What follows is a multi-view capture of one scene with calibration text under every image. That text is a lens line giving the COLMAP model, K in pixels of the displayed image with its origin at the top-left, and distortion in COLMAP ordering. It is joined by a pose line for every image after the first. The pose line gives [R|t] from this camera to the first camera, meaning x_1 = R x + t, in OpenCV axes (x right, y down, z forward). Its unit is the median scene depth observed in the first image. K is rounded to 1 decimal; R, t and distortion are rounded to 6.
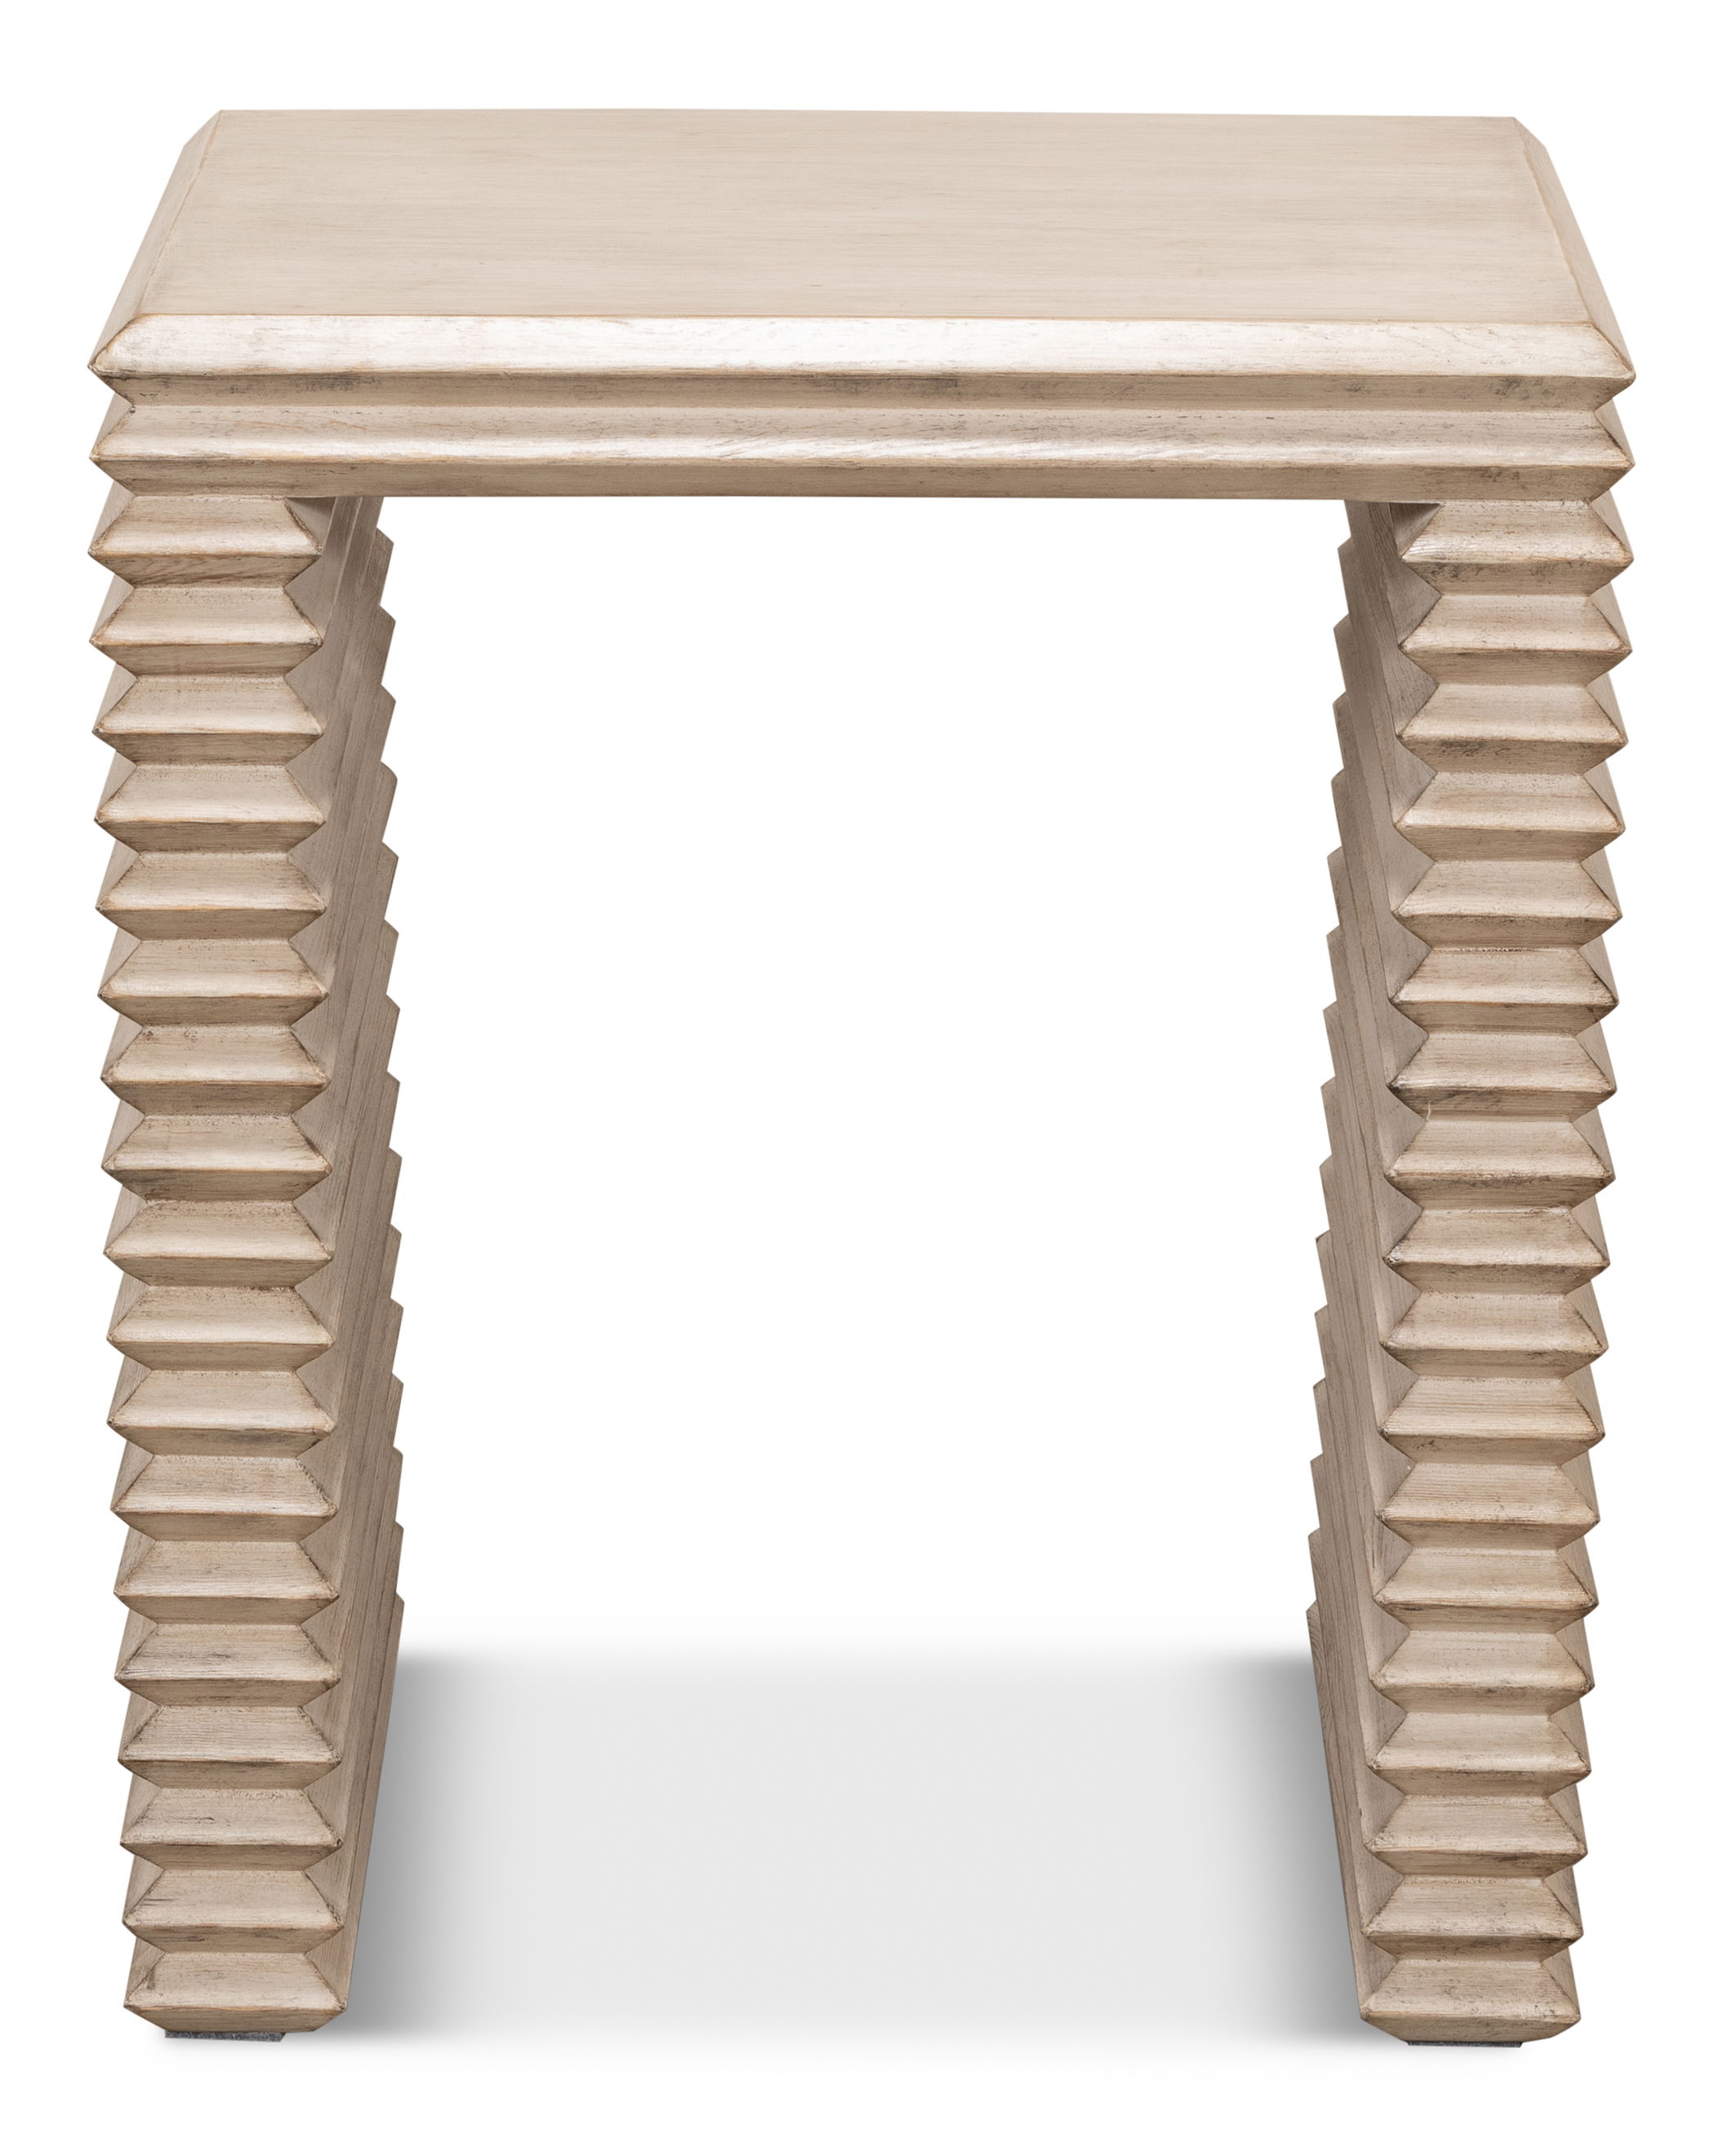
lens RADIAL K [[8152.4, 0, 861.5], [0, 8152.4, 1078.0], [0, 0, 1]] dist [-0.222947, 1.439576]
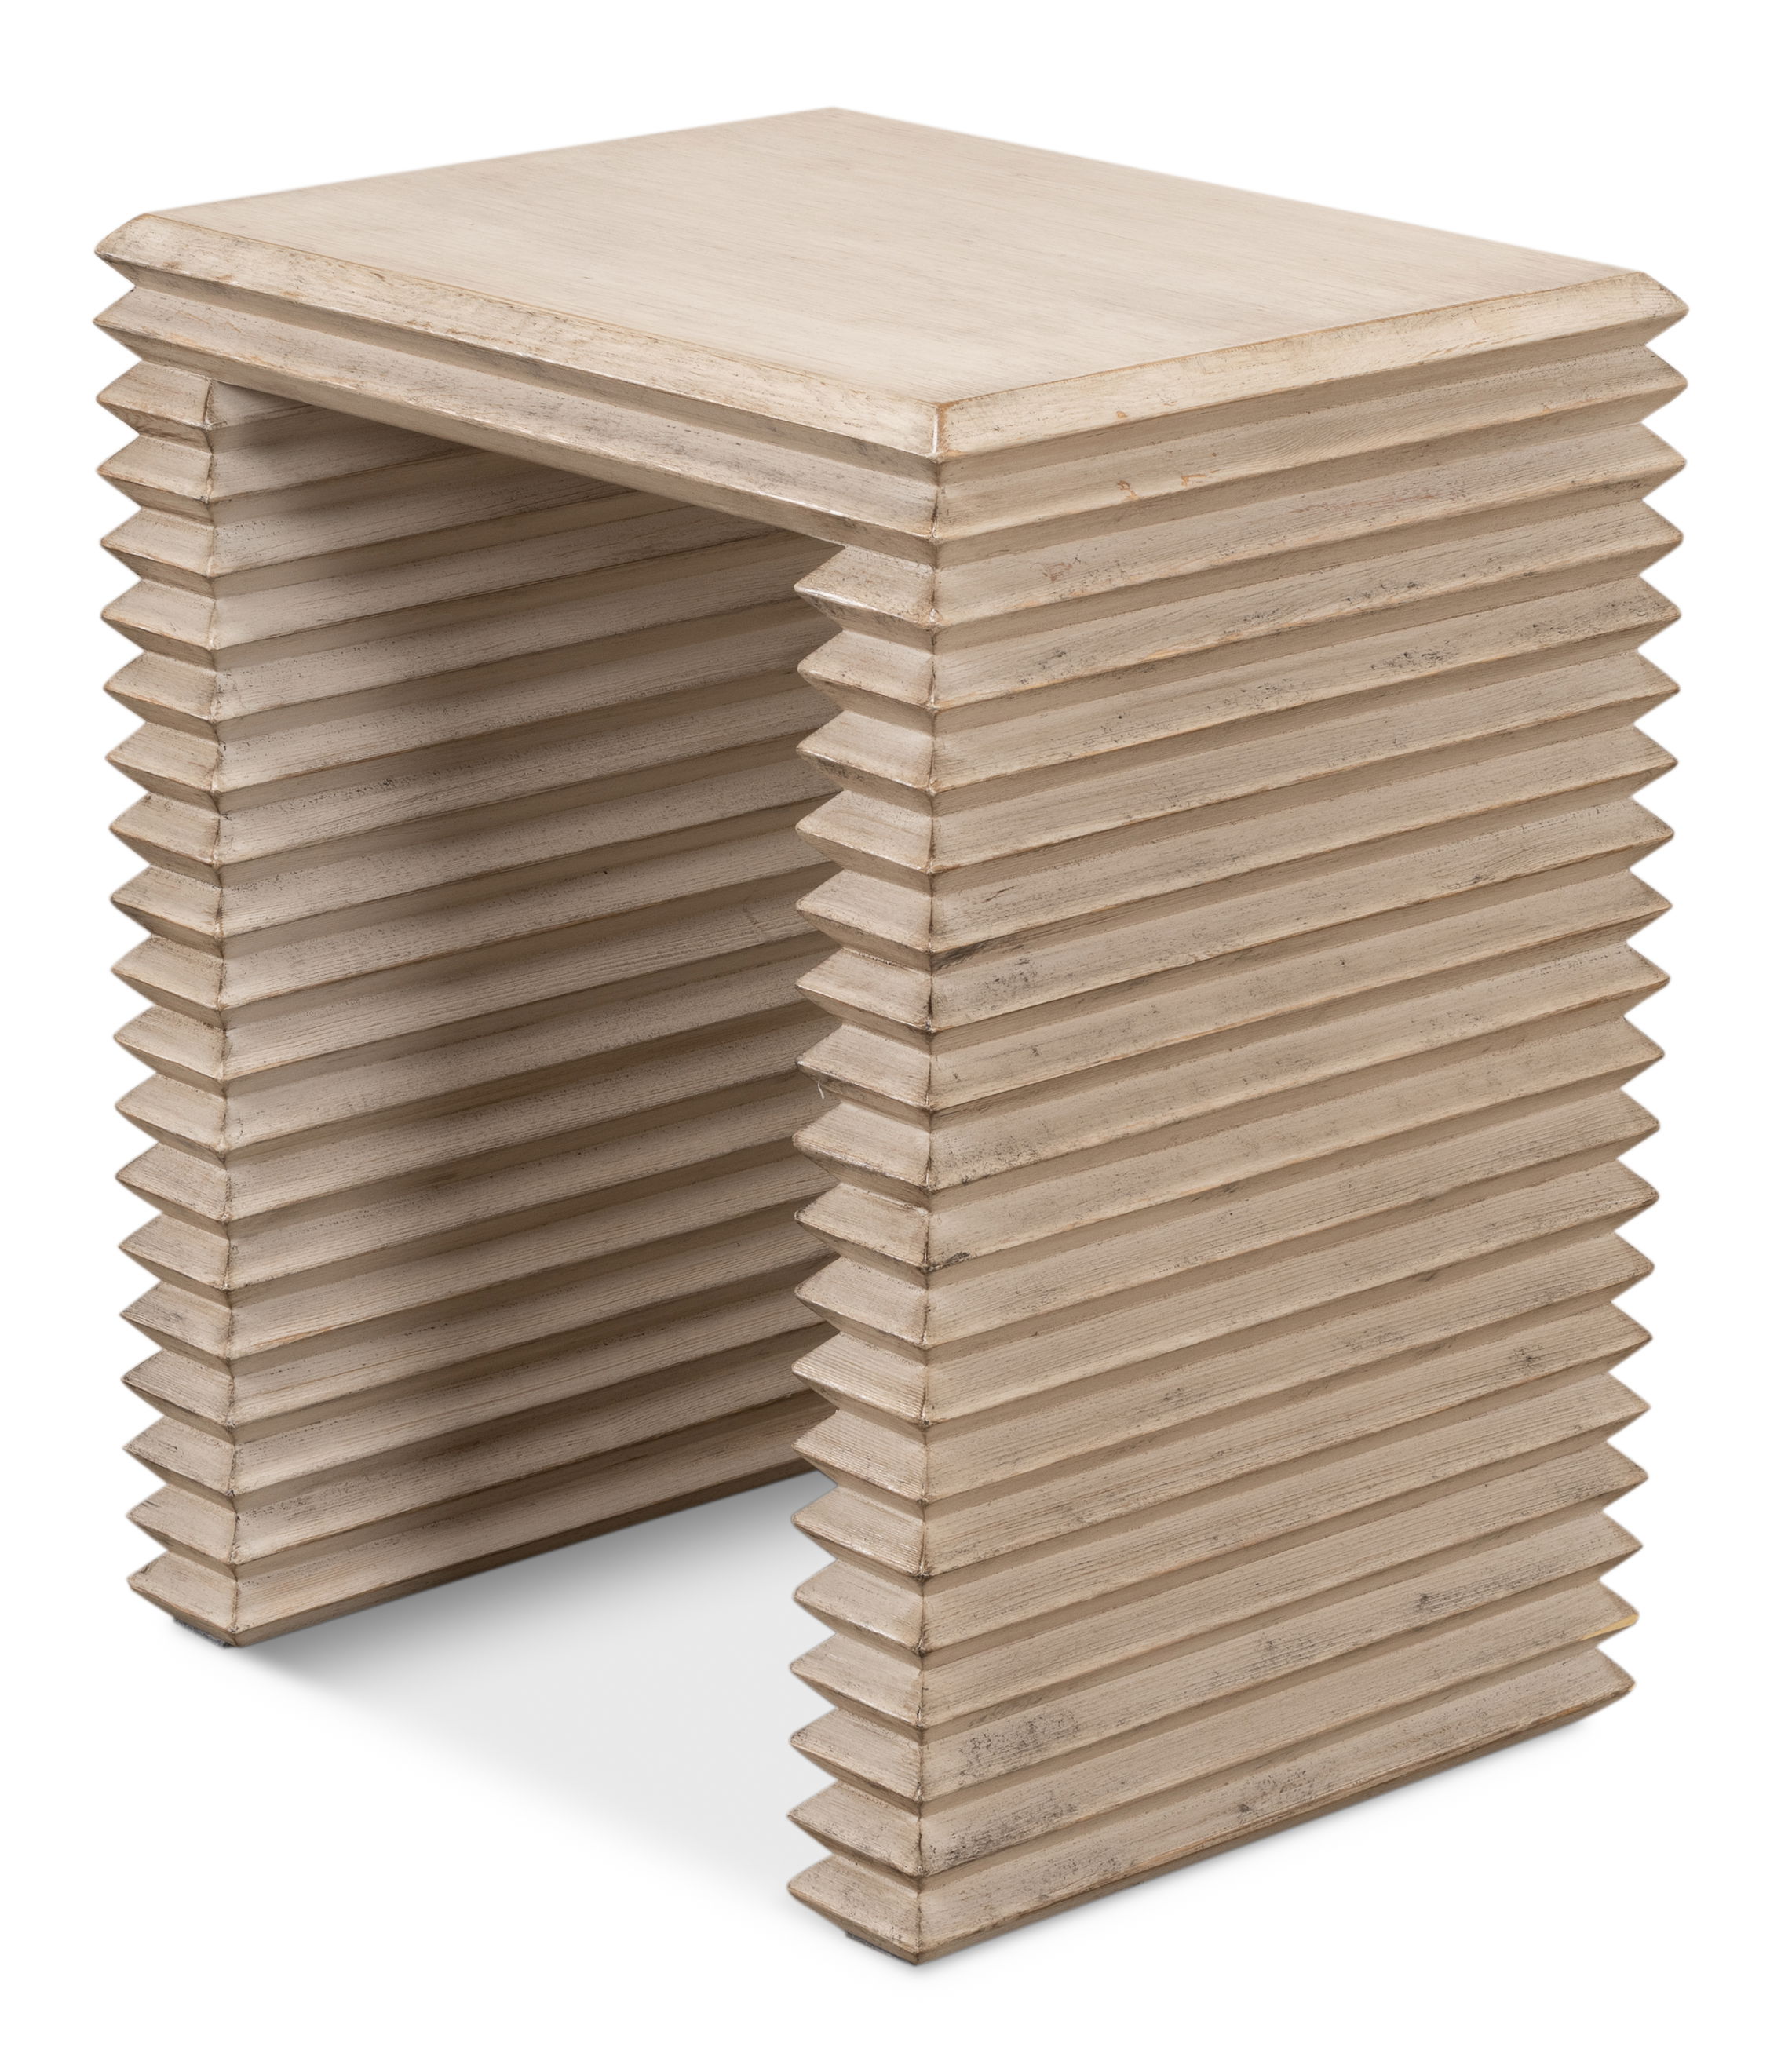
lens RADIAL K [[7230.8, 0, 935.3], [0, 7230.8, 1084.0], [0, 0, 1]] dist [0.071772, -5.323823]
pose [[0.679464, 0.223731, -0.698765, 0.785390], [-0.220745, 0.970584, 0.096114, -0.097023], [0.699714, 0.088943, 0.708864, 0.315796]]
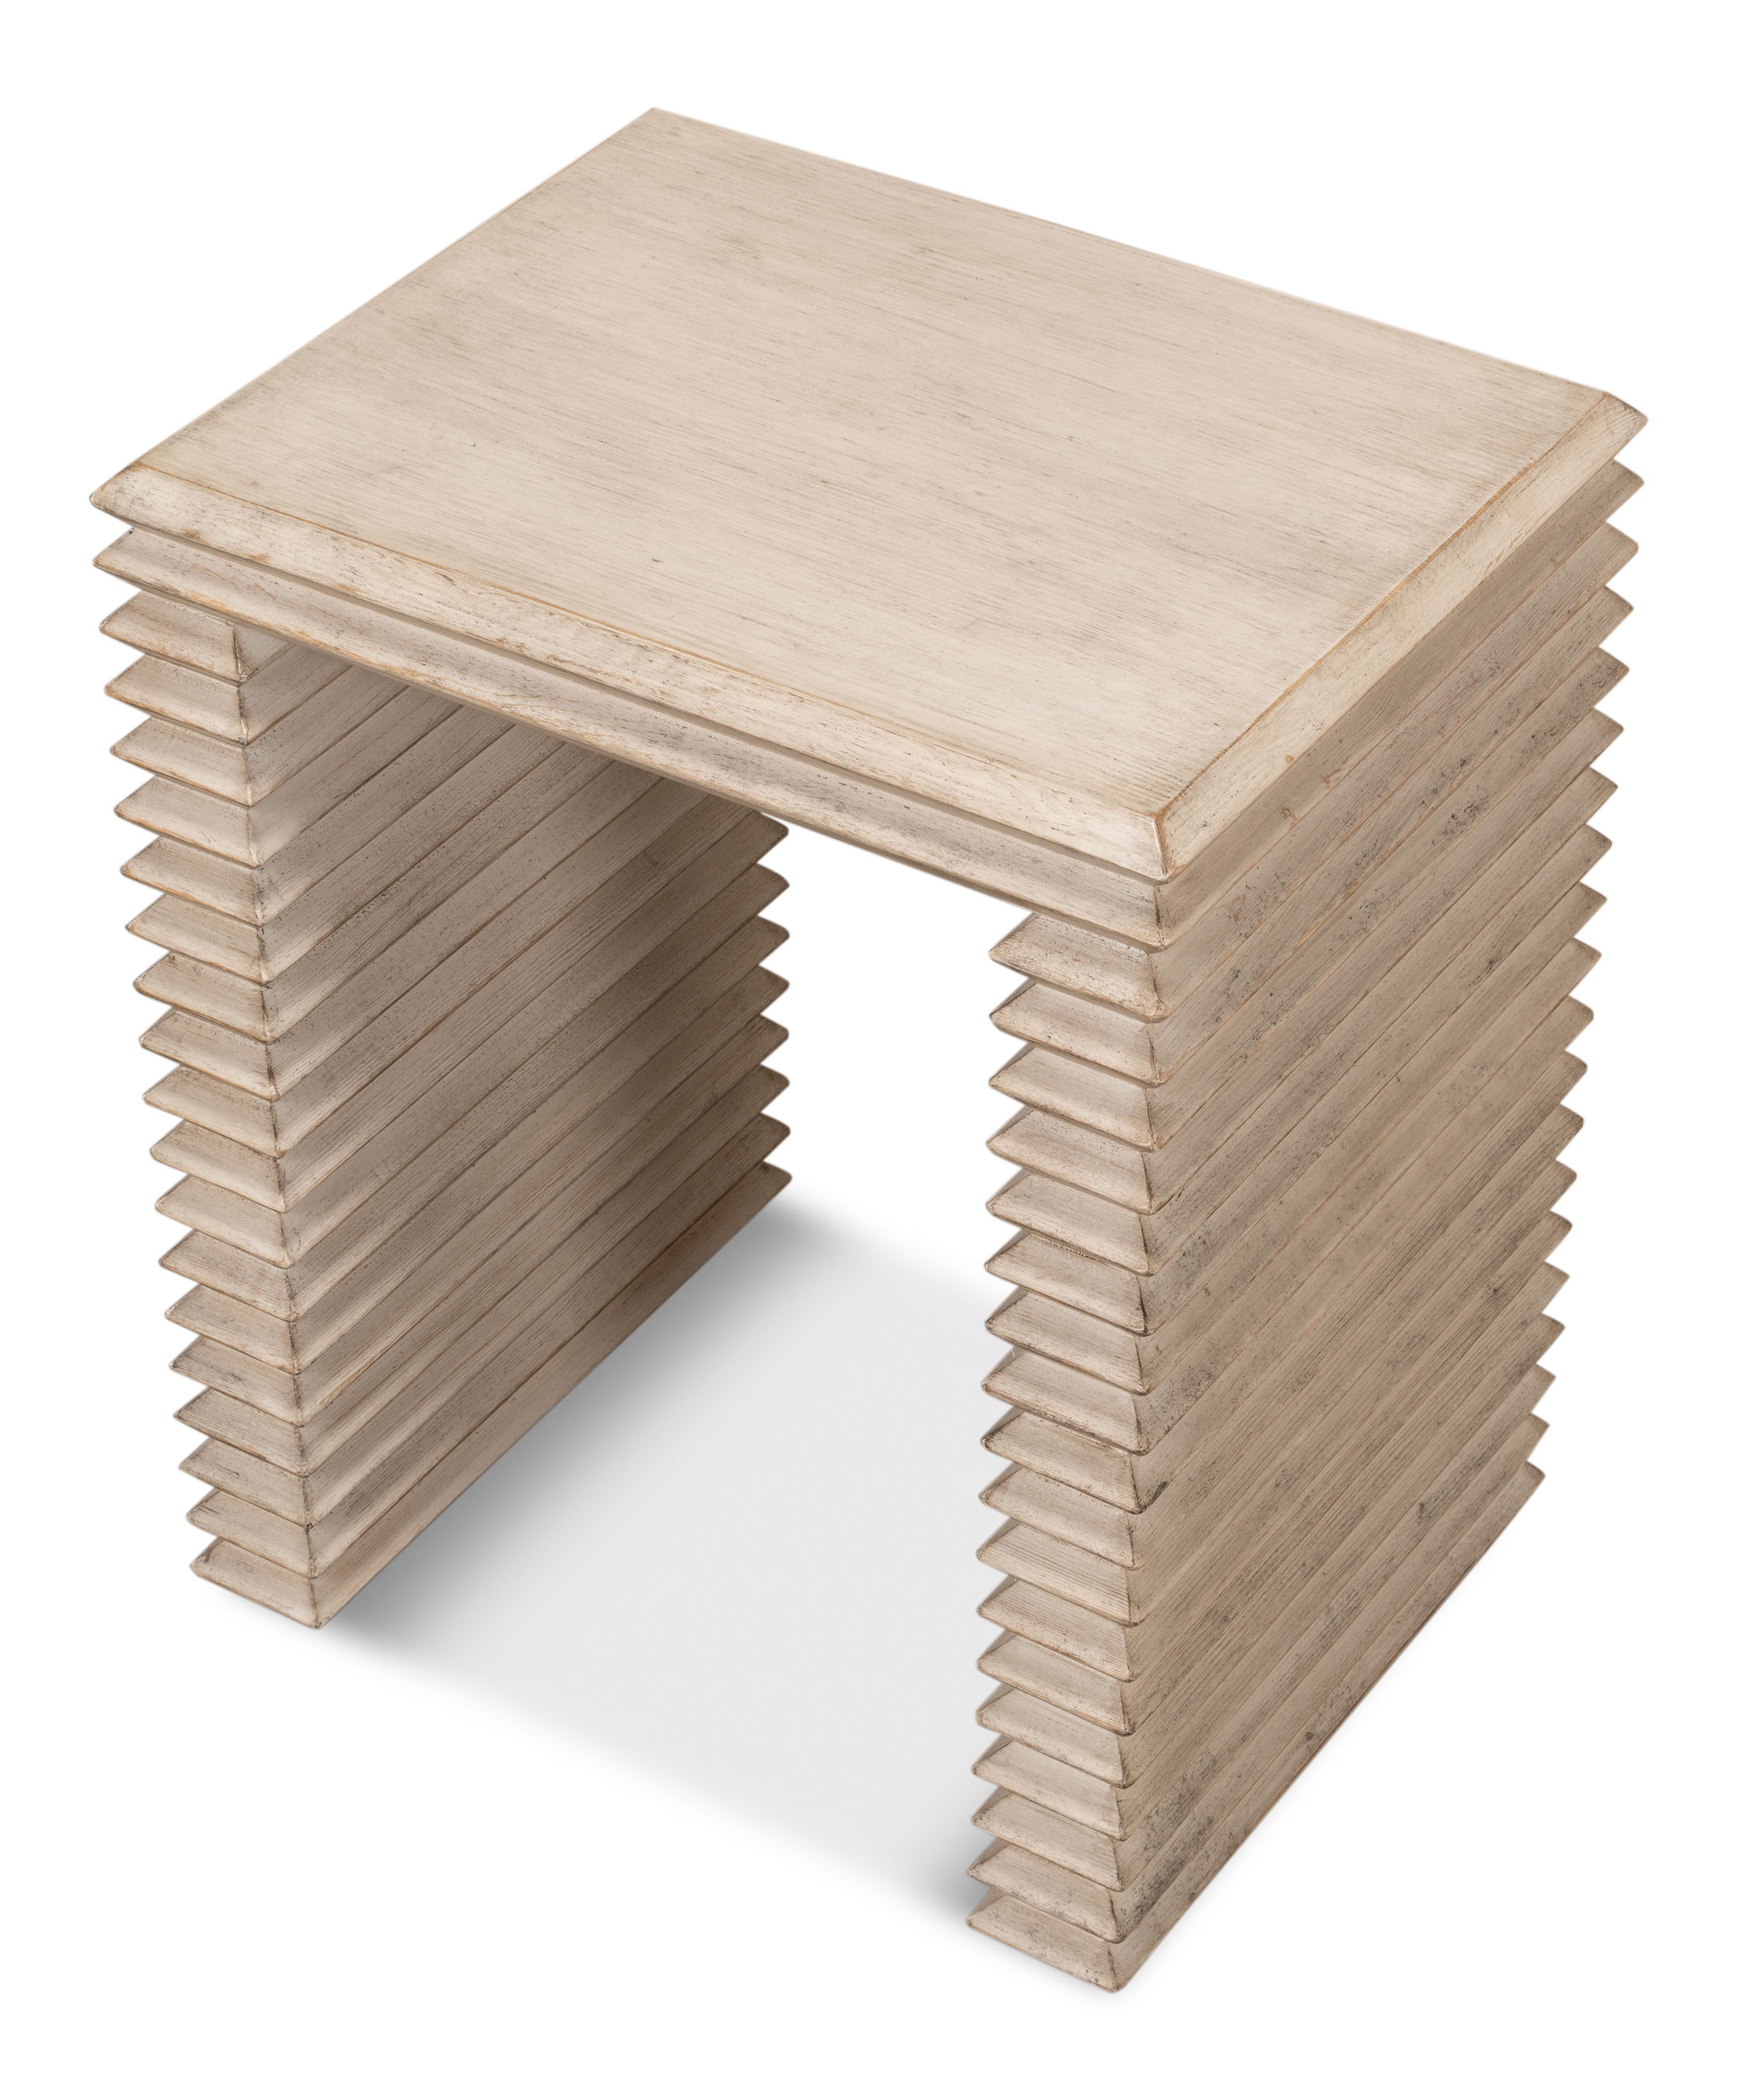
lens RADIAL K [[5432.5, 0, 976.5], [0, 5432.5, 1054.9], [0, 0, 1]] dist [-0.212277, 1.179018]
pose [[0.854100, 0.315462, -0.413517, 0.385830], [-0.162334, 0.917029, 0.364287, -0.329138], [0.494126, -0.244010, 0.834445, 0.354017]]
